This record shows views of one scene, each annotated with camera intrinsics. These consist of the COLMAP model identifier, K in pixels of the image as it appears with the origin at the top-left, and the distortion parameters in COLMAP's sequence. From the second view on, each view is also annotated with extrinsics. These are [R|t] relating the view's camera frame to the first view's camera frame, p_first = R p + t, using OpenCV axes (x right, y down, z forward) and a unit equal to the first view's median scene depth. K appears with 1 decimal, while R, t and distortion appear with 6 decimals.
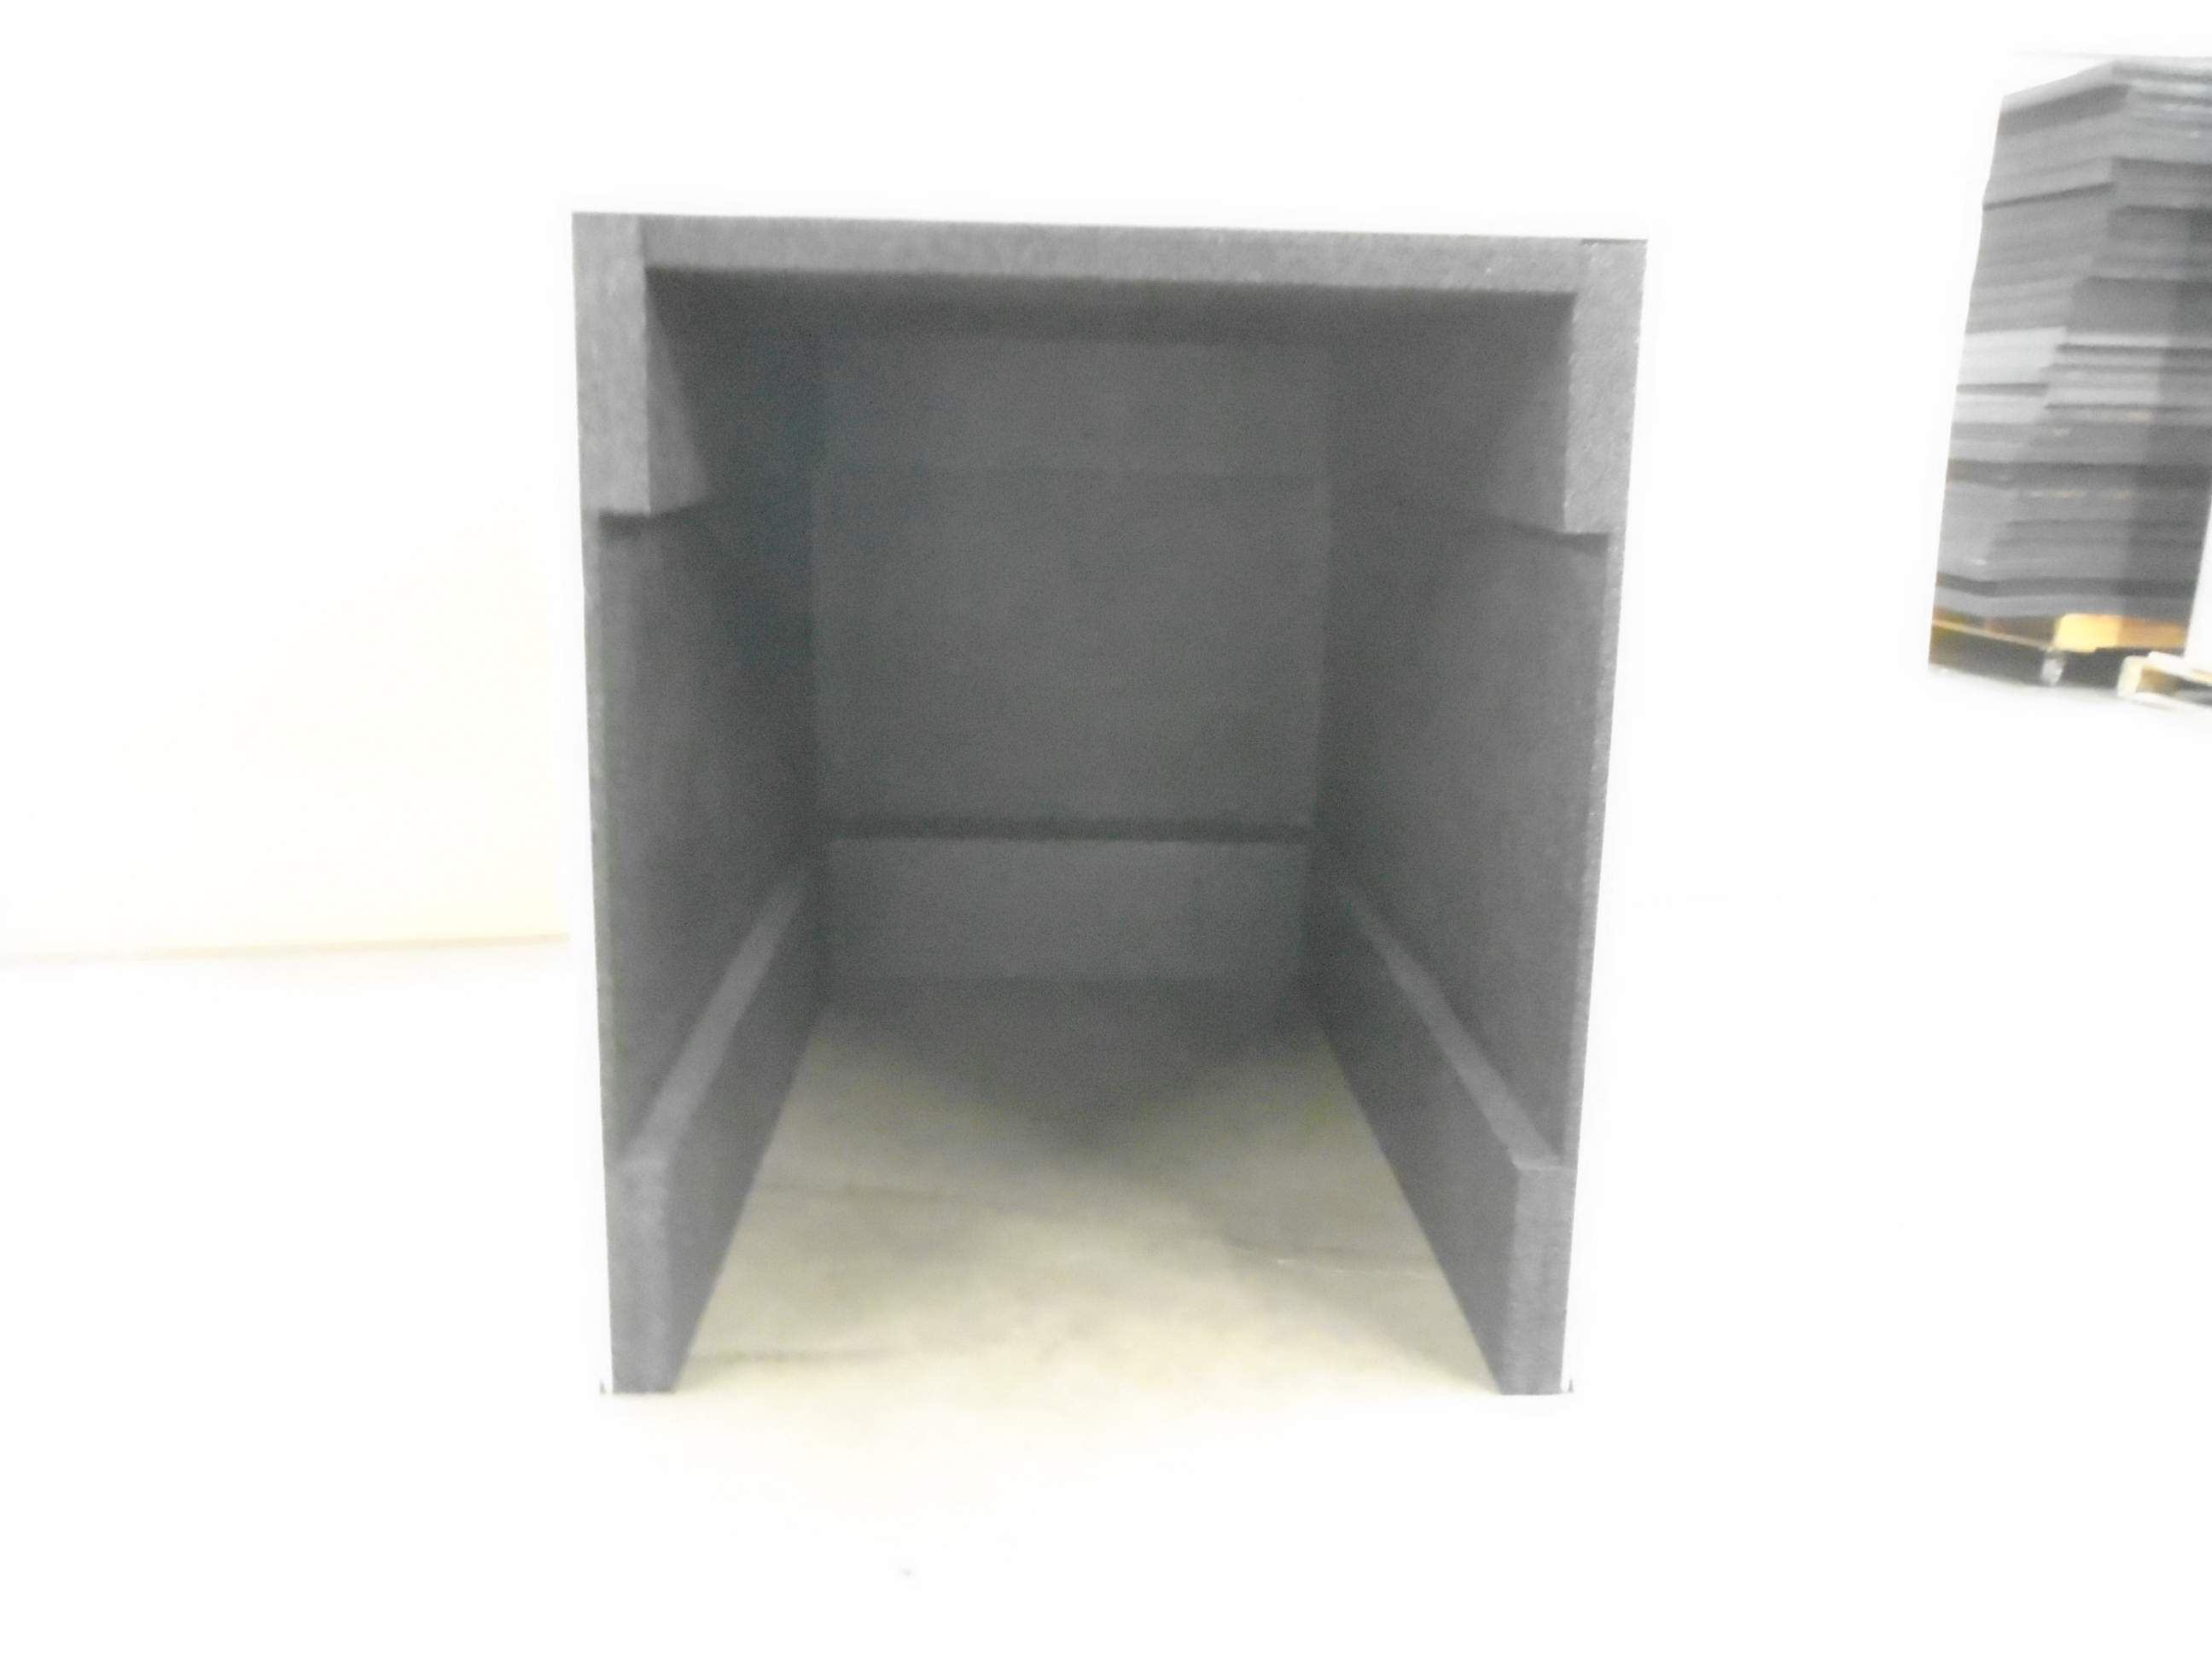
lens RADIAL K [[1657.5, 0, 1106.0], [0, 1657.5, 829.5], [0, 0, 1]] dist [-0.015692, -0.002201]
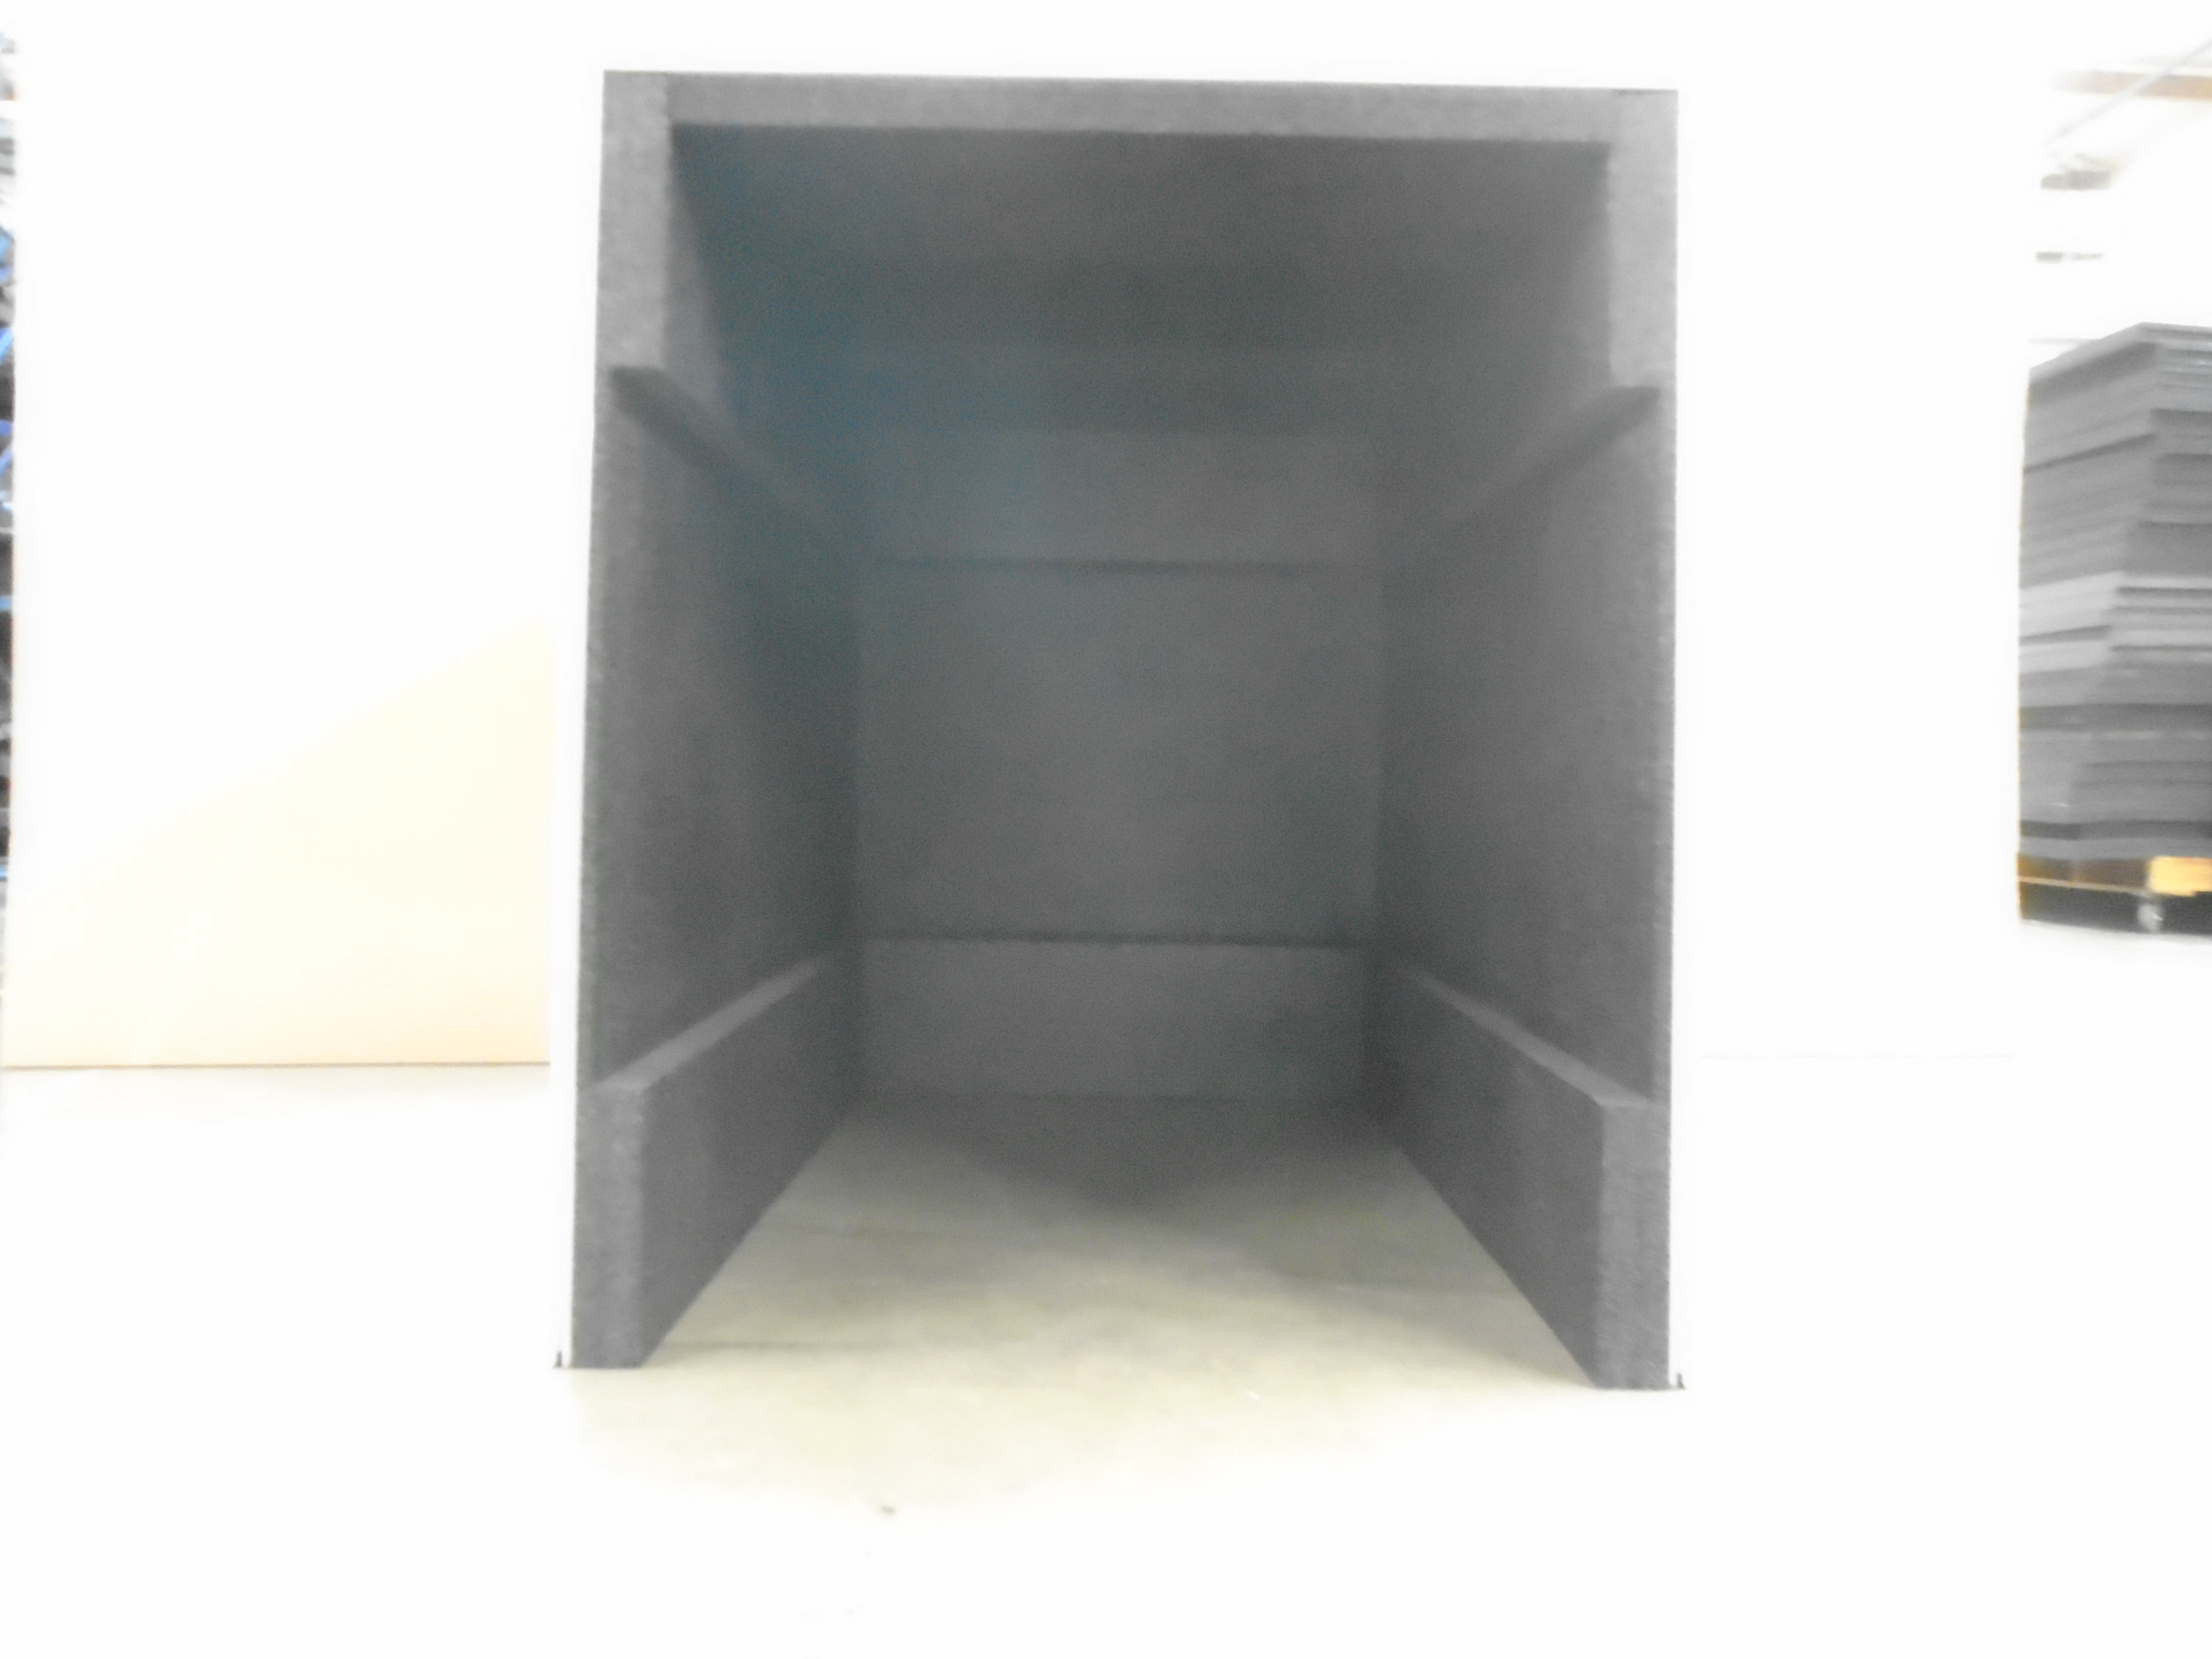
lens RADIAL K [[1657.5, 0, 1106.0], [0, 1657.5, 829.5], [0, 0, 1]] dist [-0.015692, -0.002201]
pose [[0.999082, -0.003462, -0.042701, 0.022143], [-0.005289, 0.979137, -0.203133, 0.228880], [0.042513, 0.203172, 0.978220, 0.093195]]
